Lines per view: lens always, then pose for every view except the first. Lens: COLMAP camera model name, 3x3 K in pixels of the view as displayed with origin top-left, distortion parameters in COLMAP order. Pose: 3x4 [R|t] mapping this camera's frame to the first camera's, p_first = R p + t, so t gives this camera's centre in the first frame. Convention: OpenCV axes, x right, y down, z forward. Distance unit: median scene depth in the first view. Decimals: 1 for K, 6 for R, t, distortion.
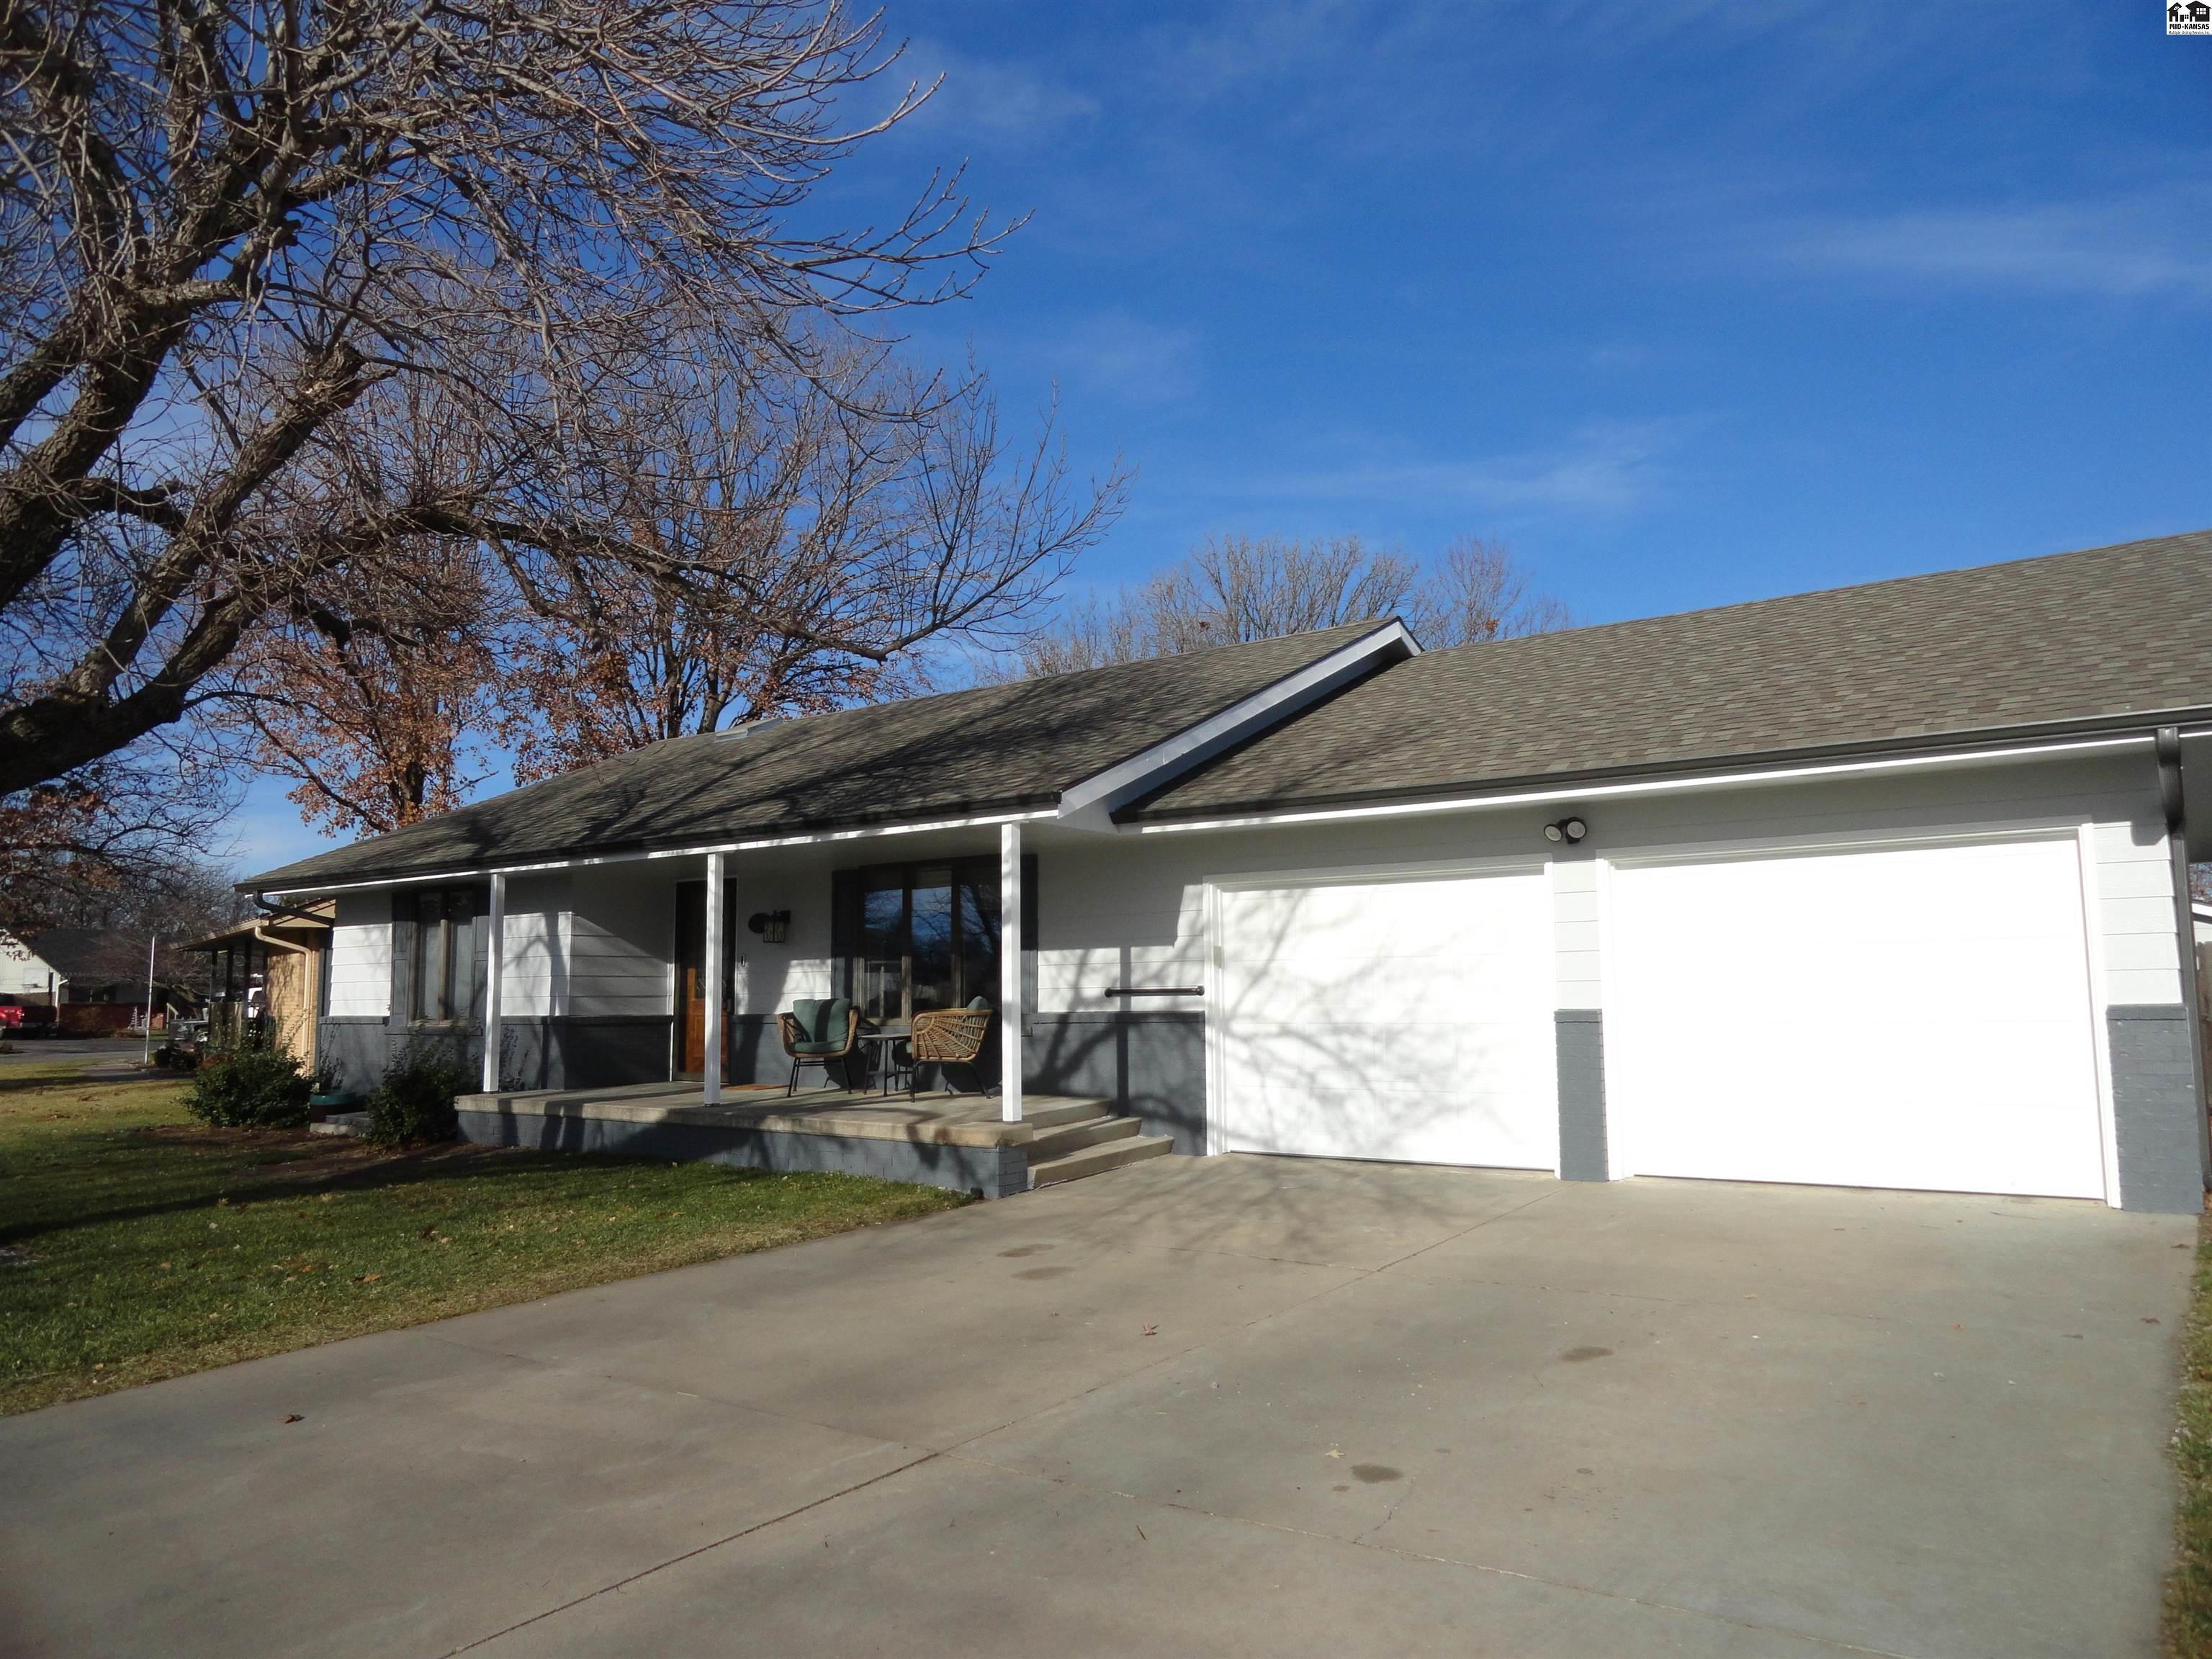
lens RADIAL K [[1500.2, 0, 1106.0], [0, 1500.2, 829.5], [0, 0, 1]] dist [0.001719, 0.002635]
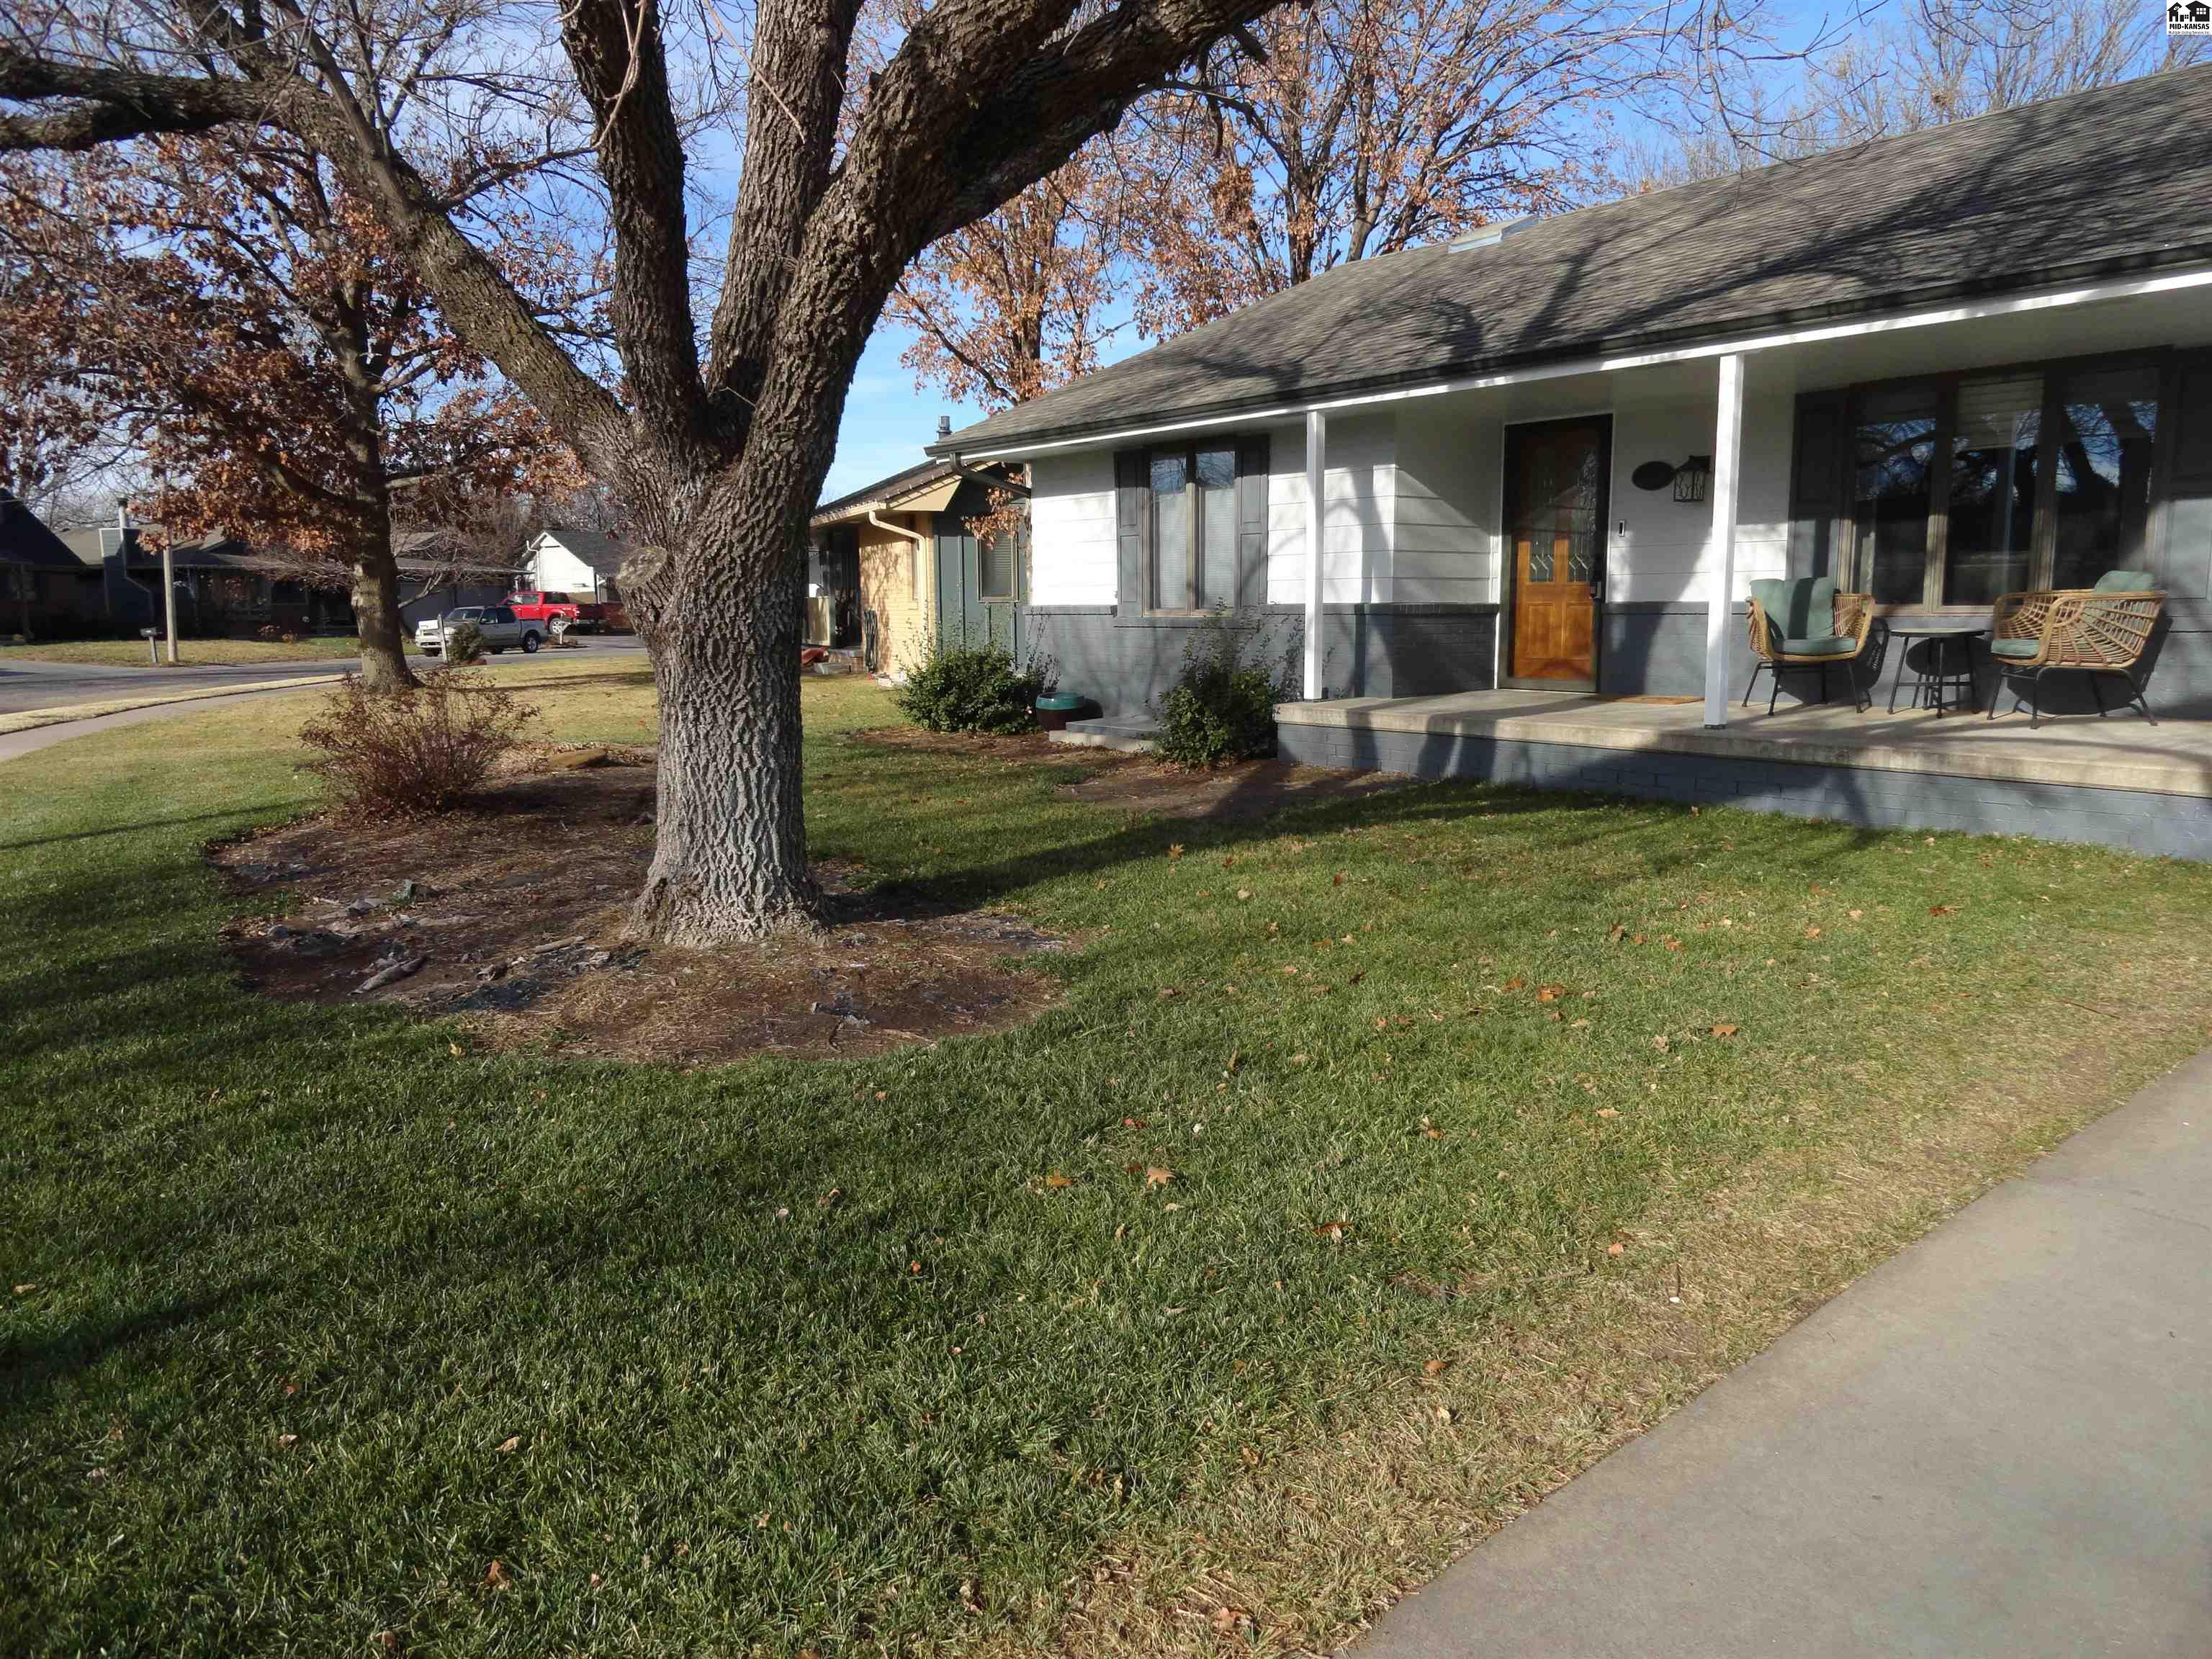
lens RADIAL K [[1521.6, 0, 1106.0], [0, 1521.6, 829.5], [0, 0, 1]] dist [0.002320, 0.003373]
pose [[0.965580, 0.041853, -0.256716, -0.296308], [0.025190, 0.967284, 0.252443, 0.036077], [0.258883, -0.250221, 0.932936, 0.208381]]
